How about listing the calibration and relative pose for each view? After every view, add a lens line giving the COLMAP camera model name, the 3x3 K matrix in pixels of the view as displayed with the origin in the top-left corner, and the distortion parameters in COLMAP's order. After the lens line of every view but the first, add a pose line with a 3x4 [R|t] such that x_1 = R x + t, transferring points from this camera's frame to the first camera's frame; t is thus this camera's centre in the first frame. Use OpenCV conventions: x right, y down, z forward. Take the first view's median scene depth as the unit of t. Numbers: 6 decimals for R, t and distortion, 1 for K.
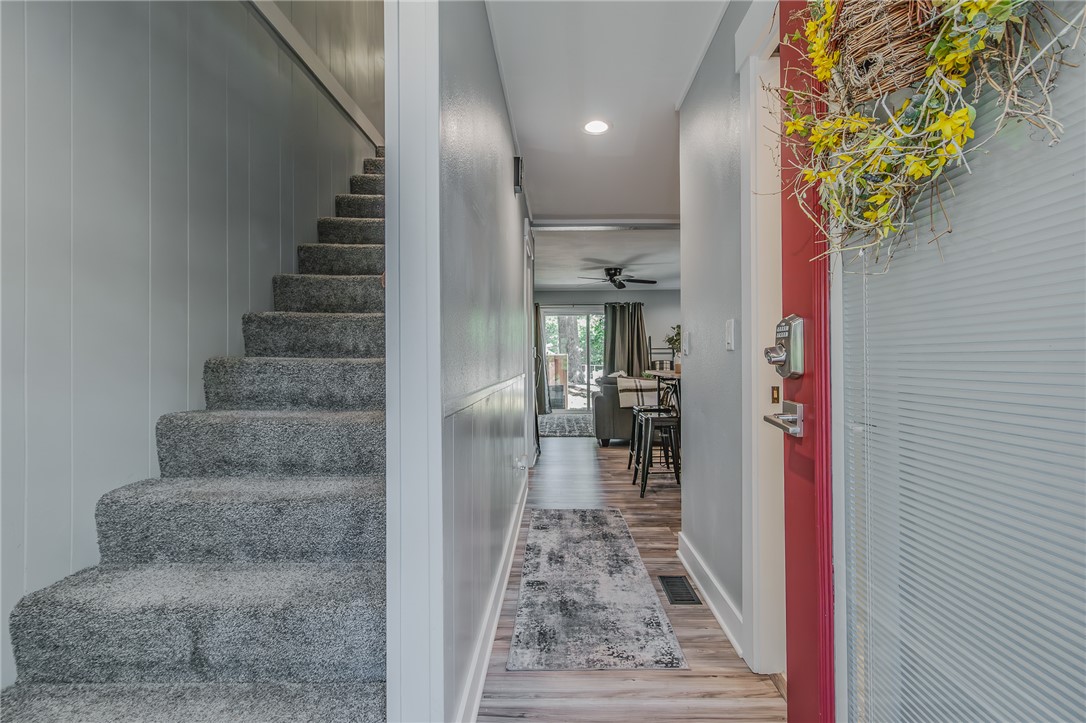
lens RADIAL K [[502.0, 0, 543.5], [0, 502.0, 354.9], [0, 0, 1]] dist [0.000930, 0.004506]
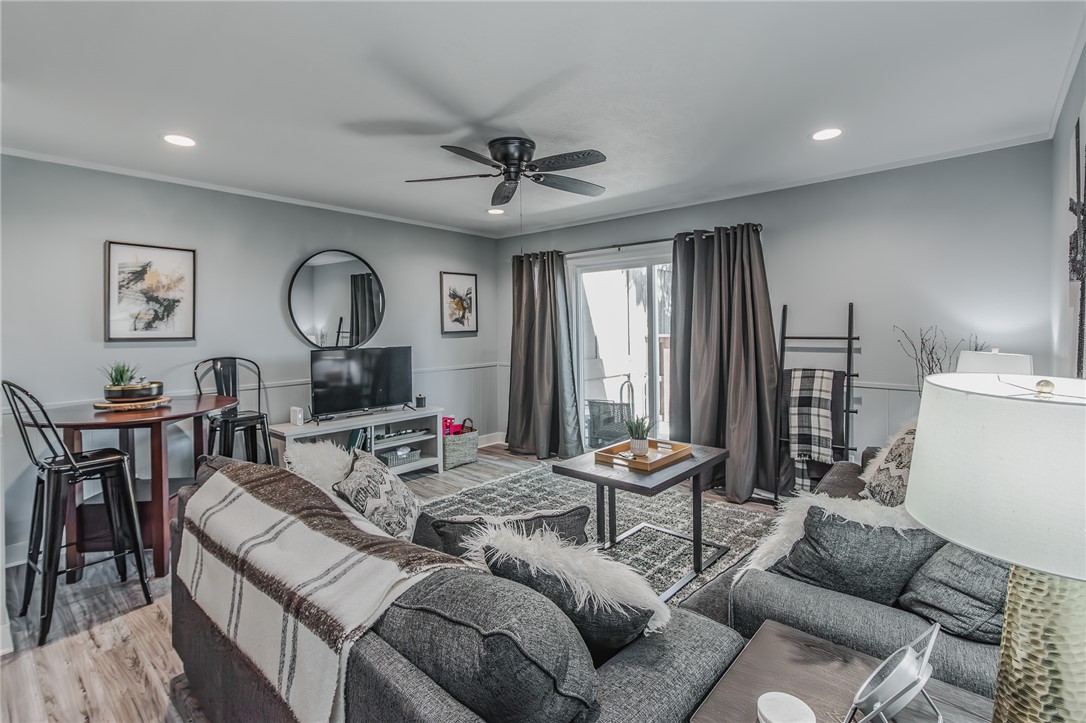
lens RADIAL K [[511.6, 0, 547.9], [0, 511.6, 338.4], [0, 0, 1]] dist [0.003071, 0.000405]
pose [[0.770778, 0.012984, -0.636971, 0.943285], [0.013394, 0.999241, 0.036576, -0.084435], [0.636963, -0.036724, 0.770019, 1.627147]]
